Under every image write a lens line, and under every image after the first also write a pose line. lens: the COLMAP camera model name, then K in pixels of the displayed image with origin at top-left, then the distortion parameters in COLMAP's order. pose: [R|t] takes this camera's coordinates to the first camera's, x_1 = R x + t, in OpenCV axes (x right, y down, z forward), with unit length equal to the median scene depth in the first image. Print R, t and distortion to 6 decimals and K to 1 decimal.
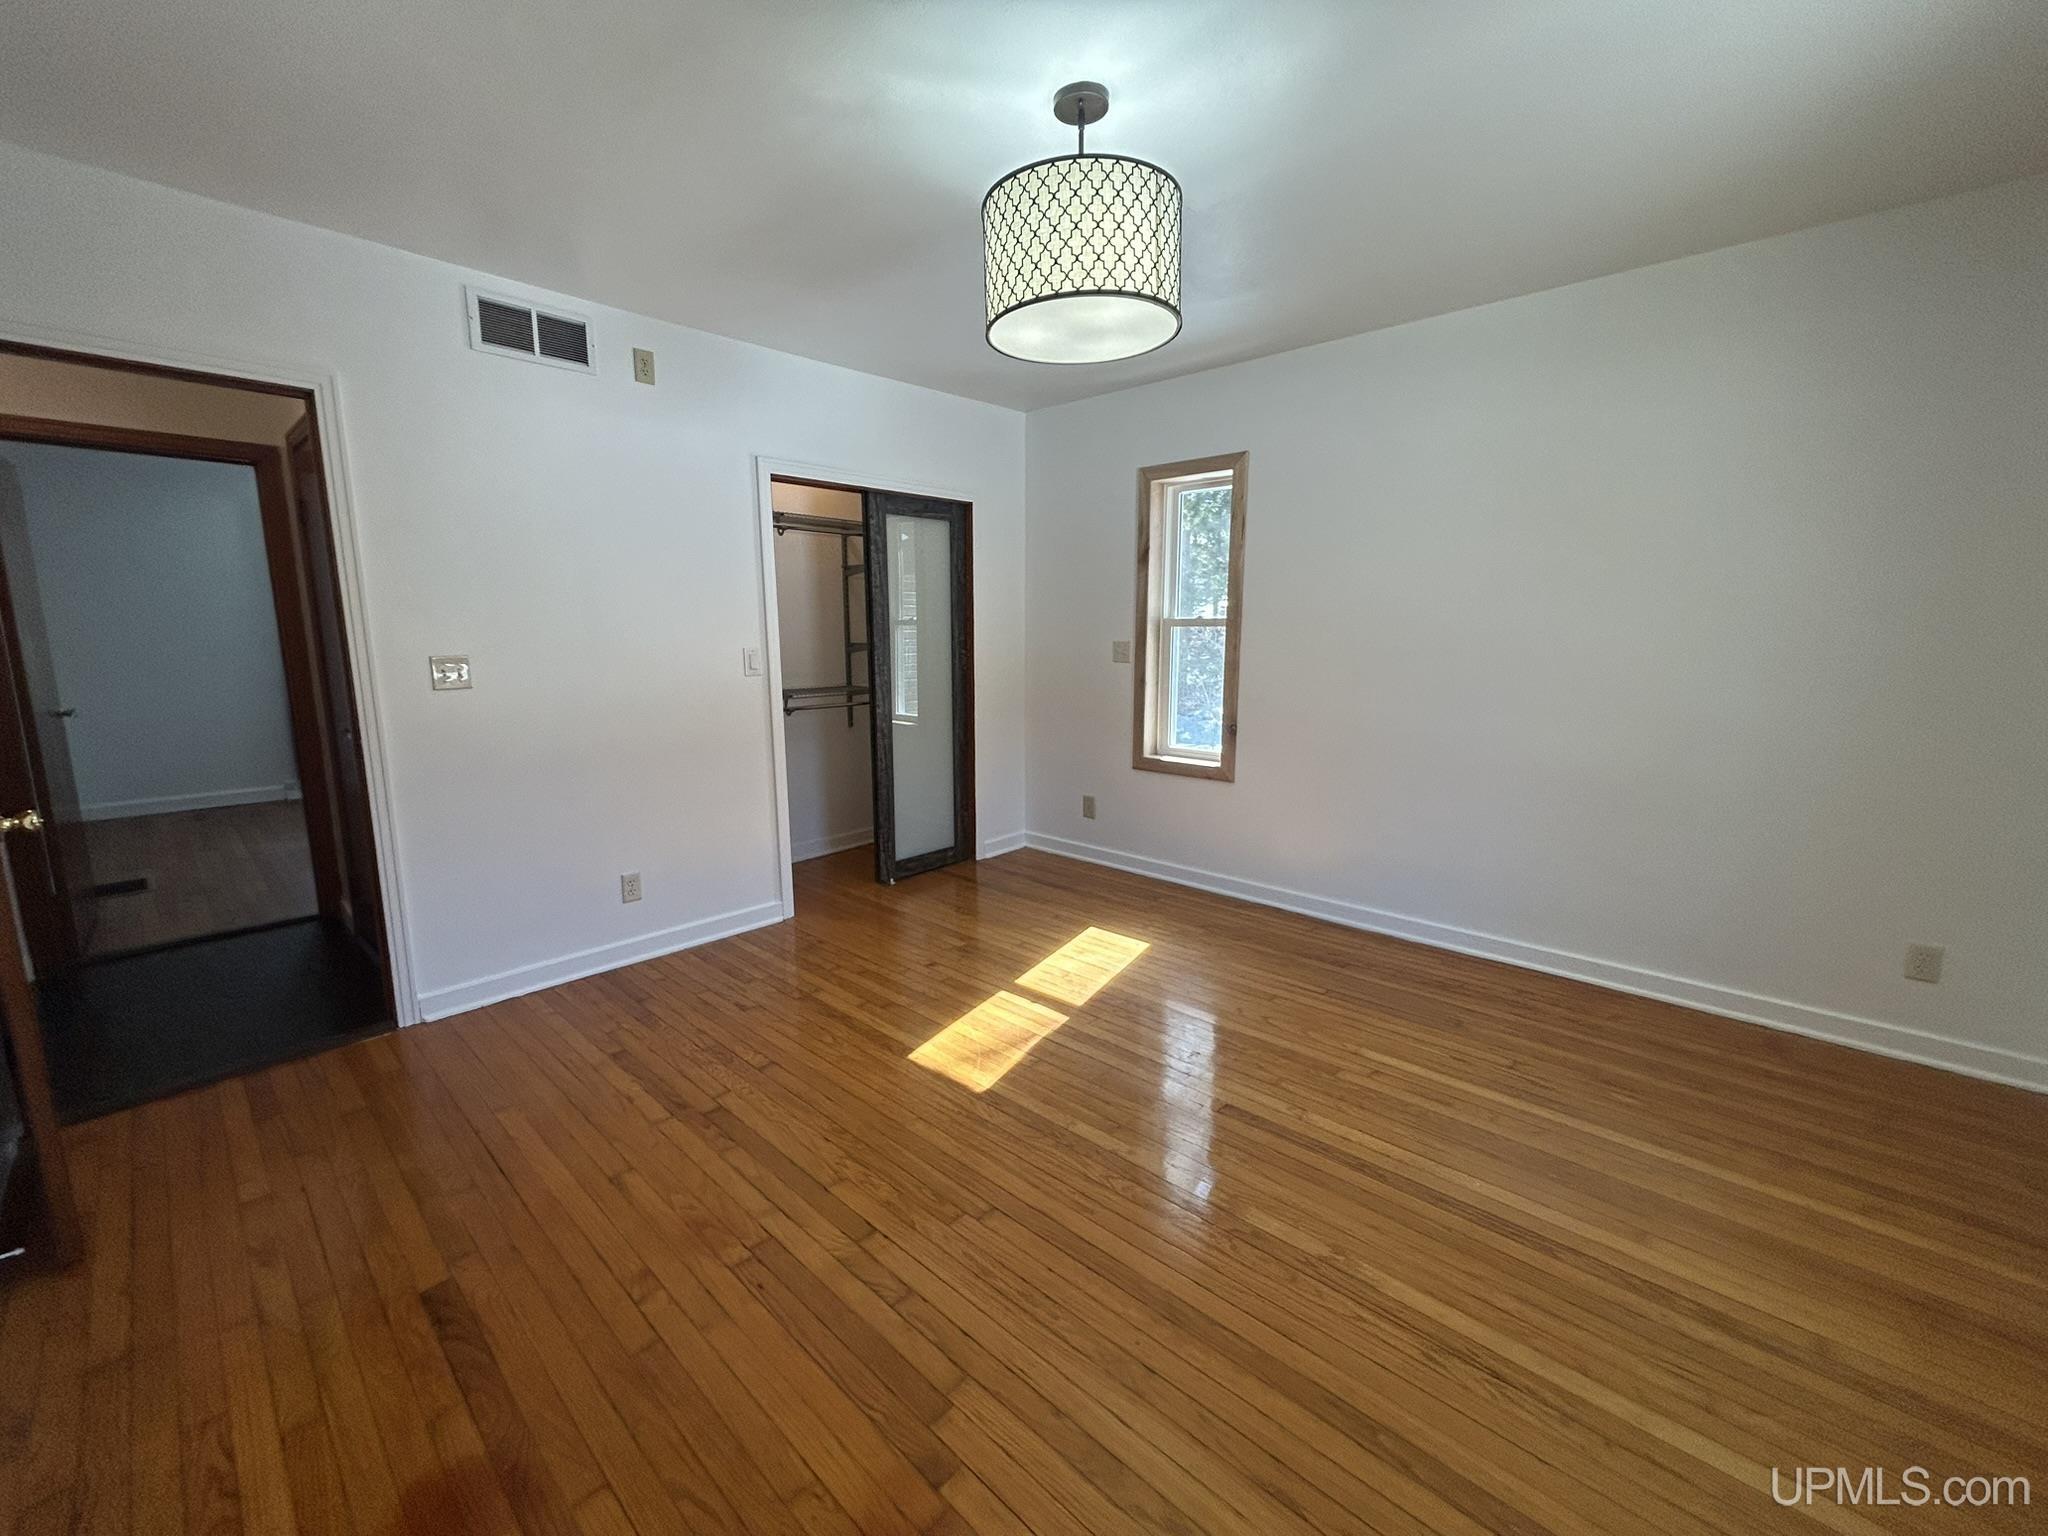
lens RADIAL K [[828.2, 0, 1023.7], [0, 828.2, 757.2], [0, 0, 1]] dist [0.000789, -0.001009]
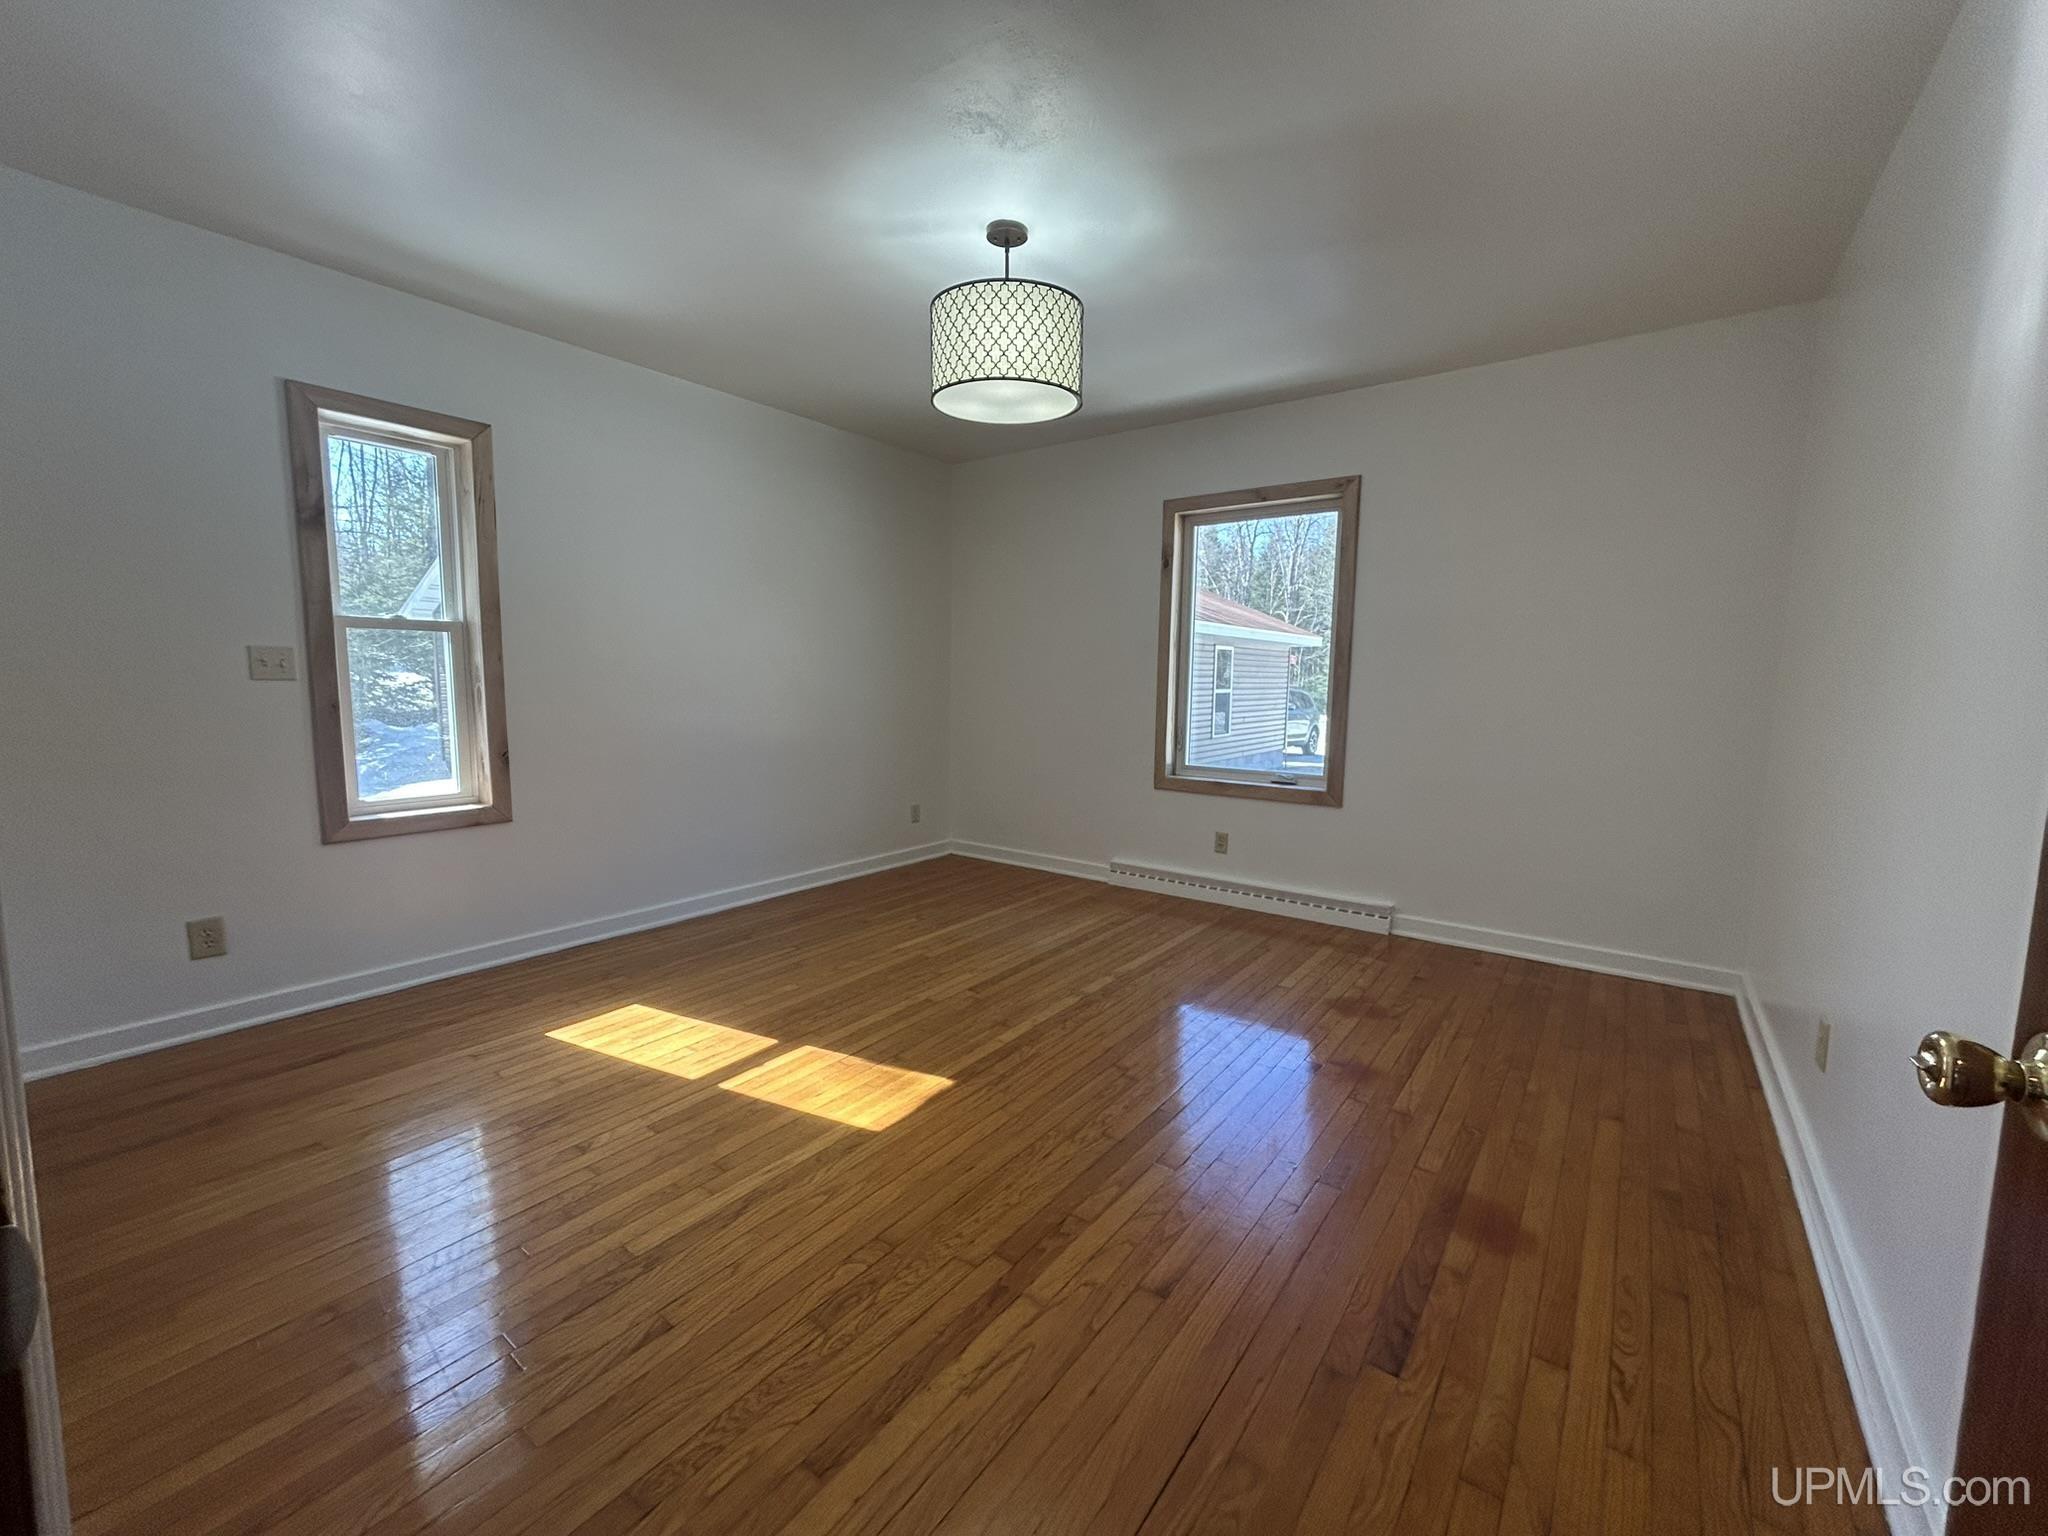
lens RADIAL K [[828.2, 0, 1026.6], [0, 828.2, 750.7], [0, 0, 1]] dist [0.000789, -0.001009]
pose [[-0.109881, -0.090223, 0.989841, -0.895084], [0.144932, 0.983773, 0.105759, -0.075200], [-0.983321, 0.155080, -0.095022, 0.827026]]
